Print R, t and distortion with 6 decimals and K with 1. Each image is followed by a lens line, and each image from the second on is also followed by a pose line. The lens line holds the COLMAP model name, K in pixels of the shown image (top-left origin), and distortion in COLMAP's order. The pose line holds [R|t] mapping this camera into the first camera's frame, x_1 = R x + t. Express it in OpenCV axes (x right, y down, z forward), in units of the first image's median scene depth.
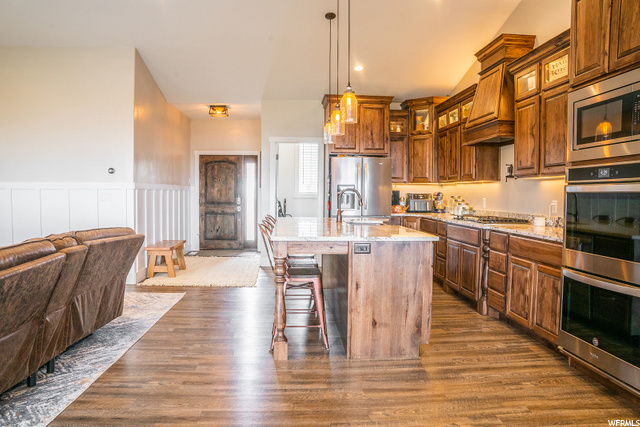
lens RADIAL K [[438.6, 0, 313.3], [0, 438.6, 214.6], [0, 0, 1]] dist [-0.170795, 0.119929]
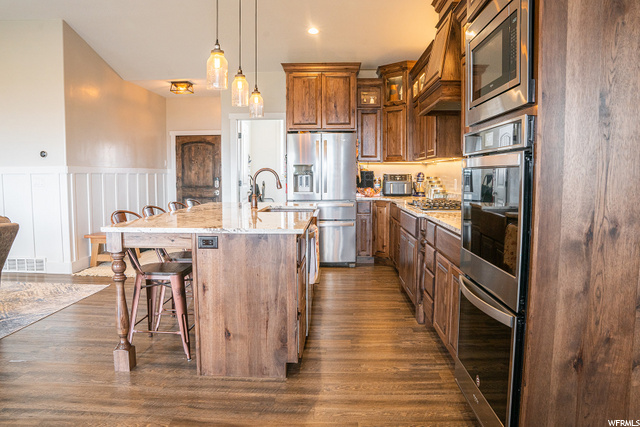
lens RADIAL K [[453.7, 0, 312.2], [0, 453.7, 213.5], [0, 0, 1]] dist [-0.172033, 0.125139]
pose [[0.994311, -0.000115, -0.106516, 0.288421], [0.003827, 0.999392, 0.034644, -0.003035], [0.106448, -0.034854, 0.993707, 0.142160]]
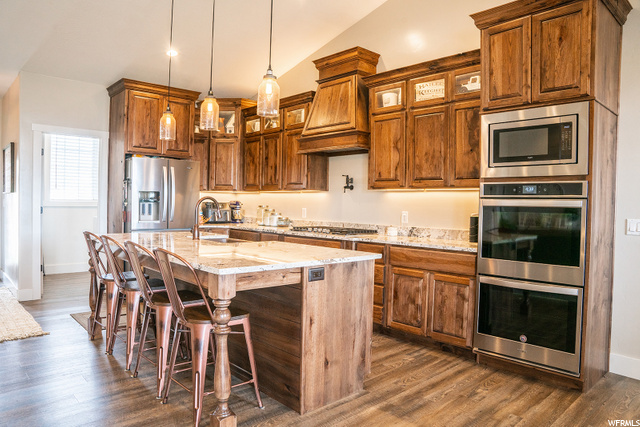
lens RADIAL K [[438.6, 0, 313.3], [0, 438.6, 214.6], [0, 0, 1]] dist [-0.170795, 0.119929]
pose [[0.778300, -0.006818, 0.627855, -0.290382], [0.016668, 0.999813, -0.009806, -0.017963], [-0.627671, 0.018097, 0.778269, 0.276473]]
